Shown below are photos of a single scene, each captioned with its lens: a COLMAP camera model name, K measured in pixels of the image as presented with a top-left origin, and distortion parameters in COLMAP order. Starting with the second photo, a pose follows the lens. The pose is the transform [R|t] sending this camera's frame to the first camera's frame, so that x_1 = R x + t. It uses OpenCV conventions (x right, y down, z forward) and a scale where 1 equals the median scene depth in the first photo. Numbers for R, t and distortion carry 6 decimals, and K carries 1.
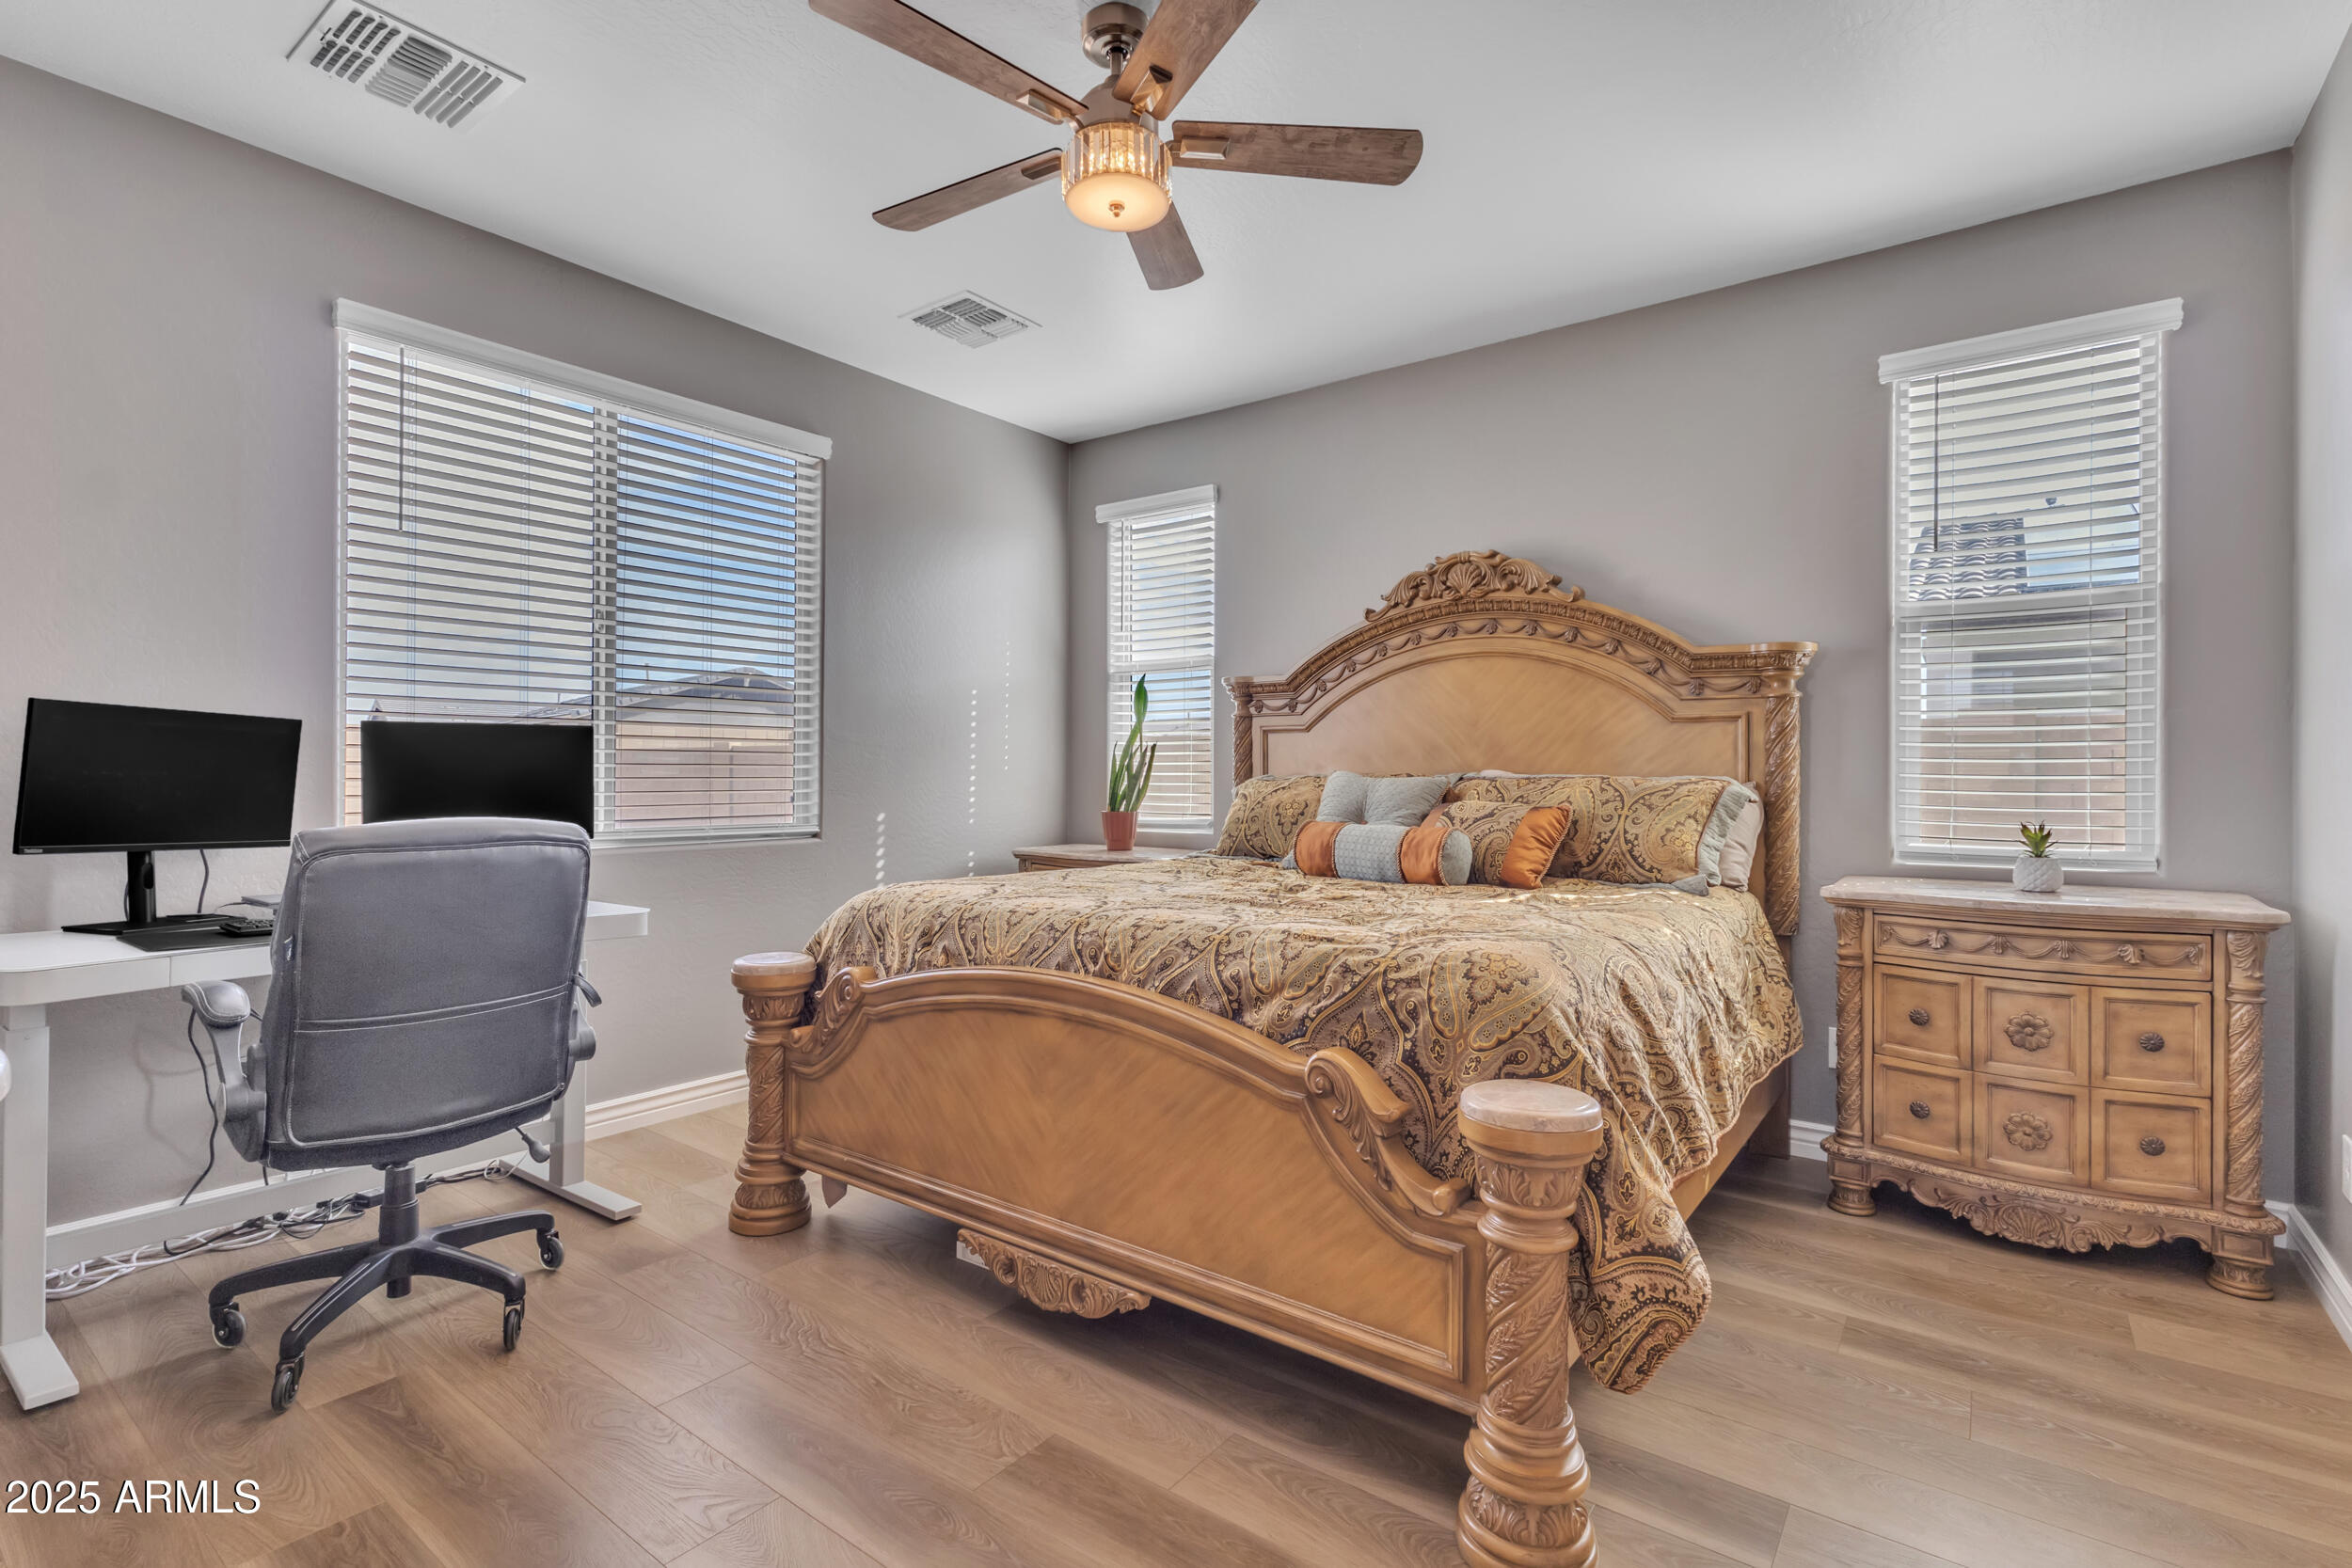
lens RADIAL K [[1088.2, 0, 1180.6], [0, 1088.2, 779.3], [0, 0, 1]] dist [0.008608, -0.000227]
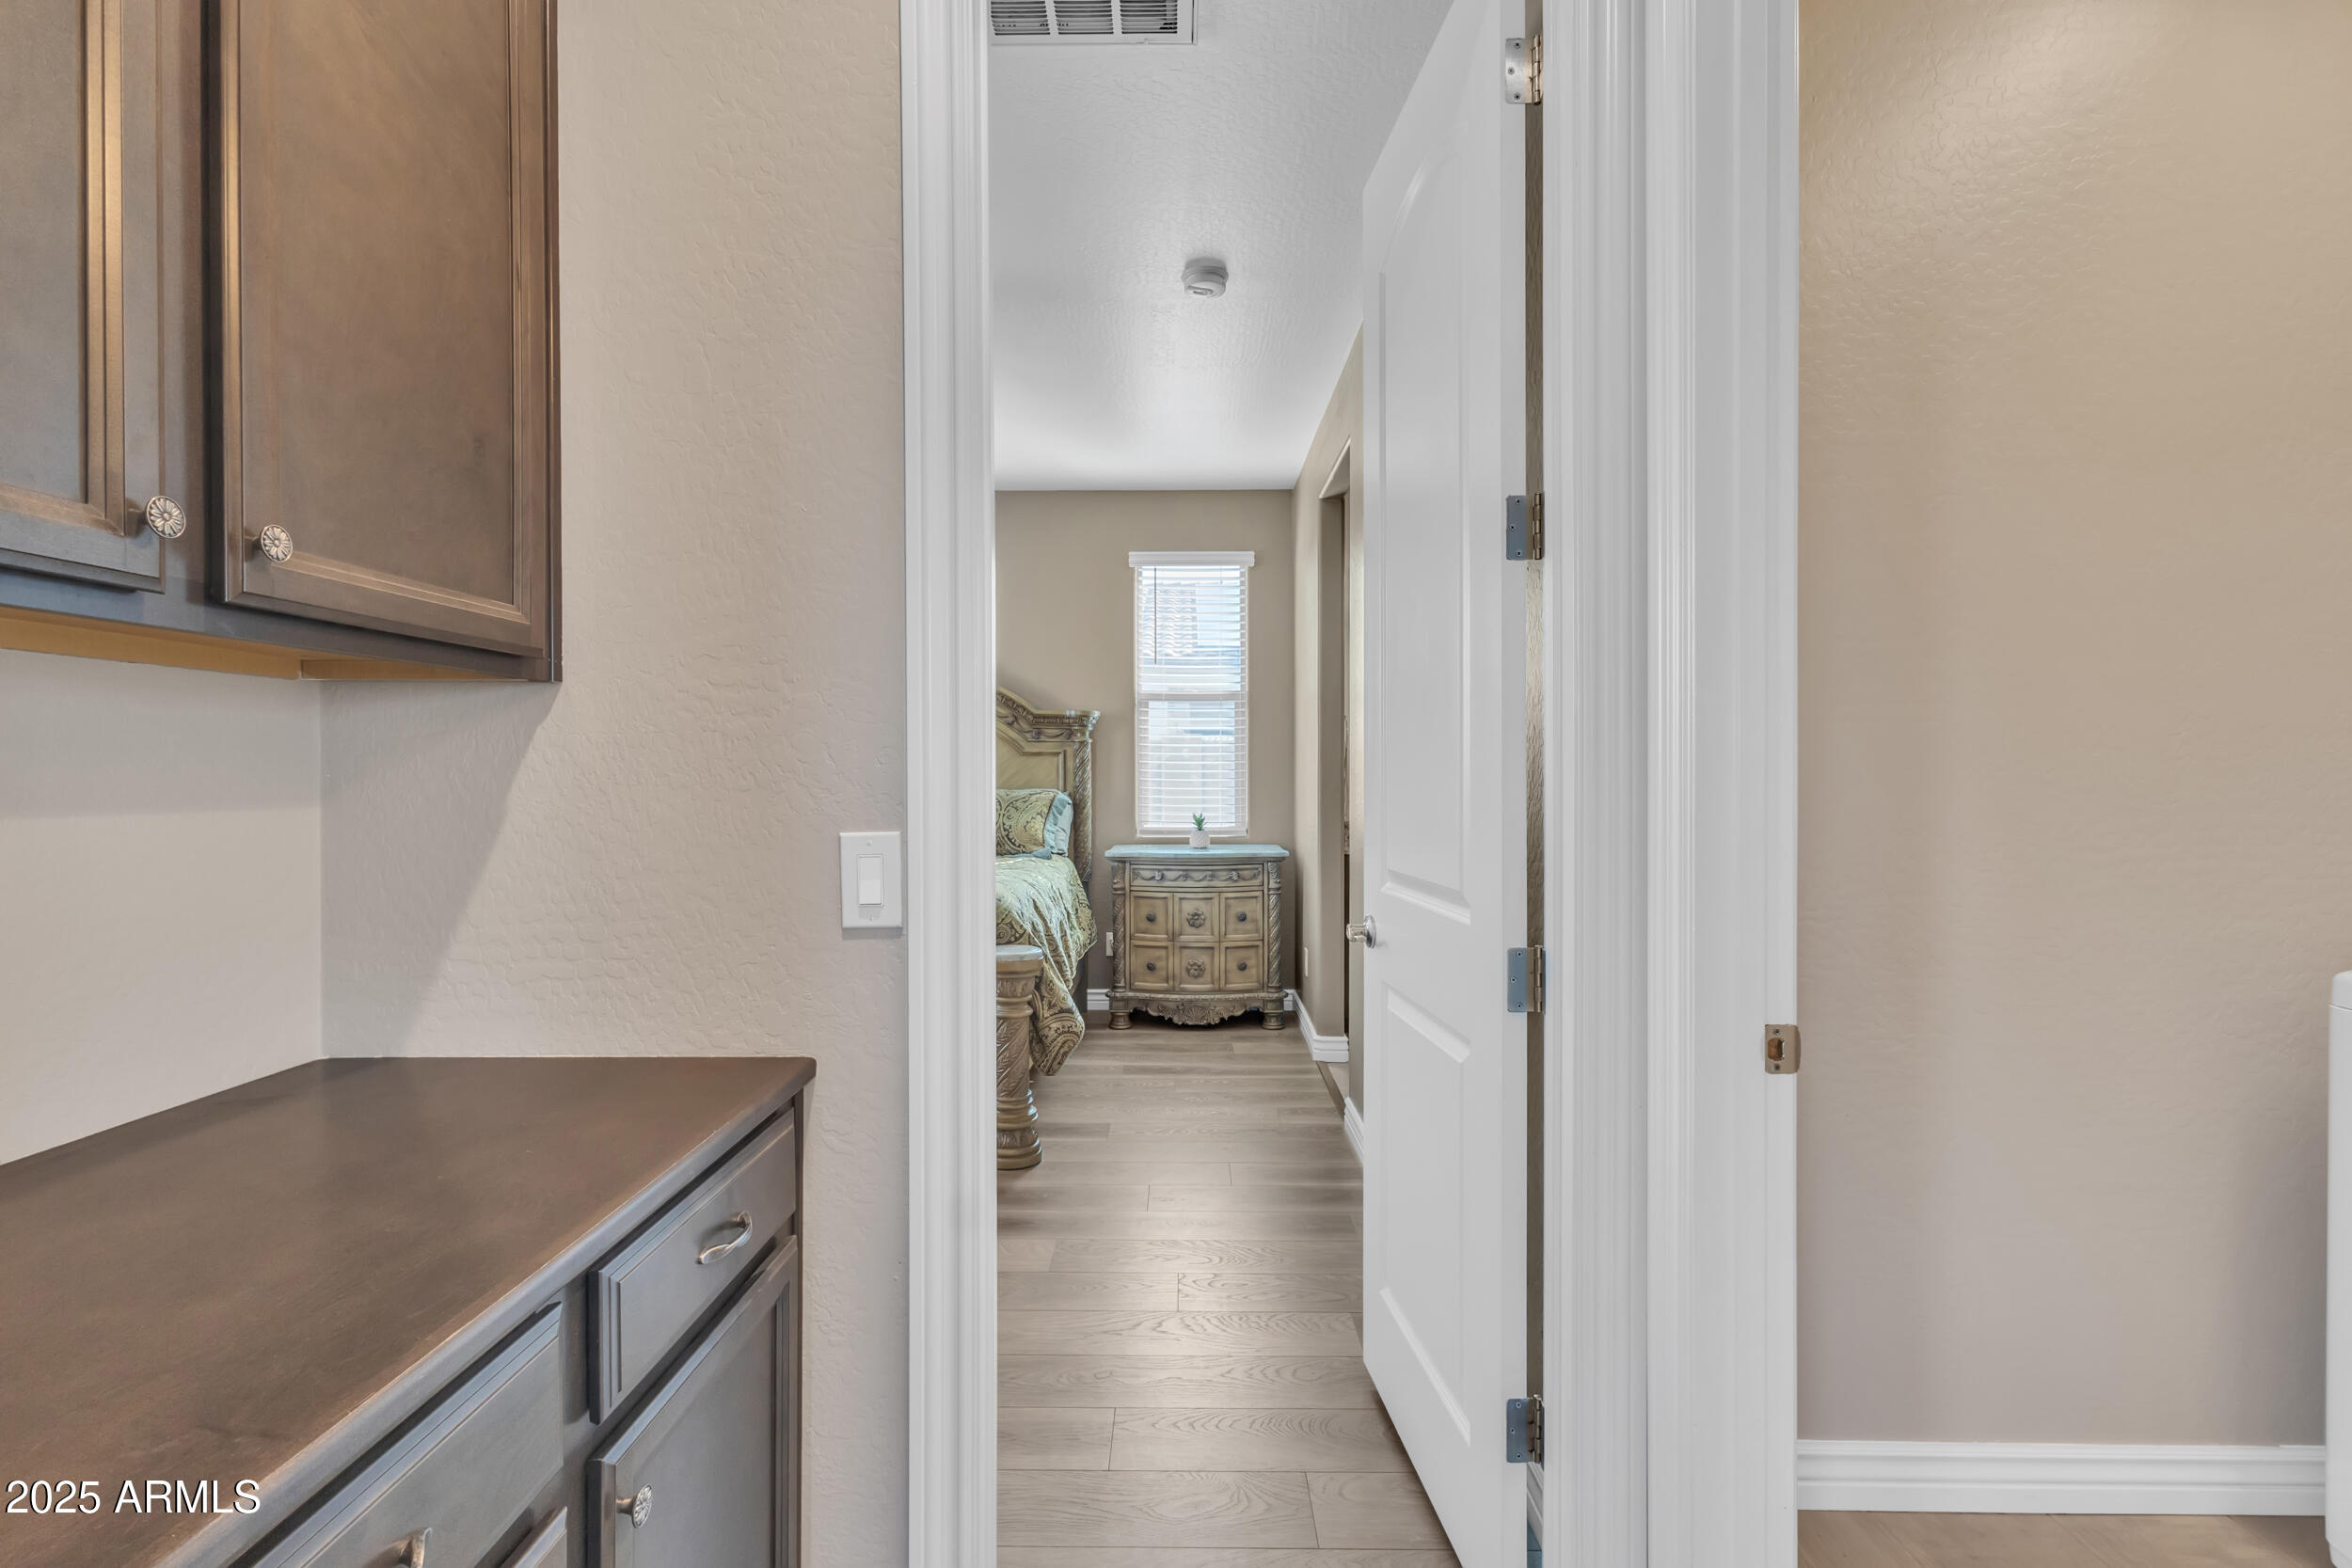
lens RADIAL K [[1088.2, 0, 1175.6], [0, 1088.2, 777.4], [0, 0, 1]] dist [0.008608, -0.000227]
pose [[0.804267, -0.006826, 0.594229, -0.424659], [0.003883, 0.999973, 0.006232, -0.037436], [-0.594255, -0.002704, 0.804272, -0.562974]]
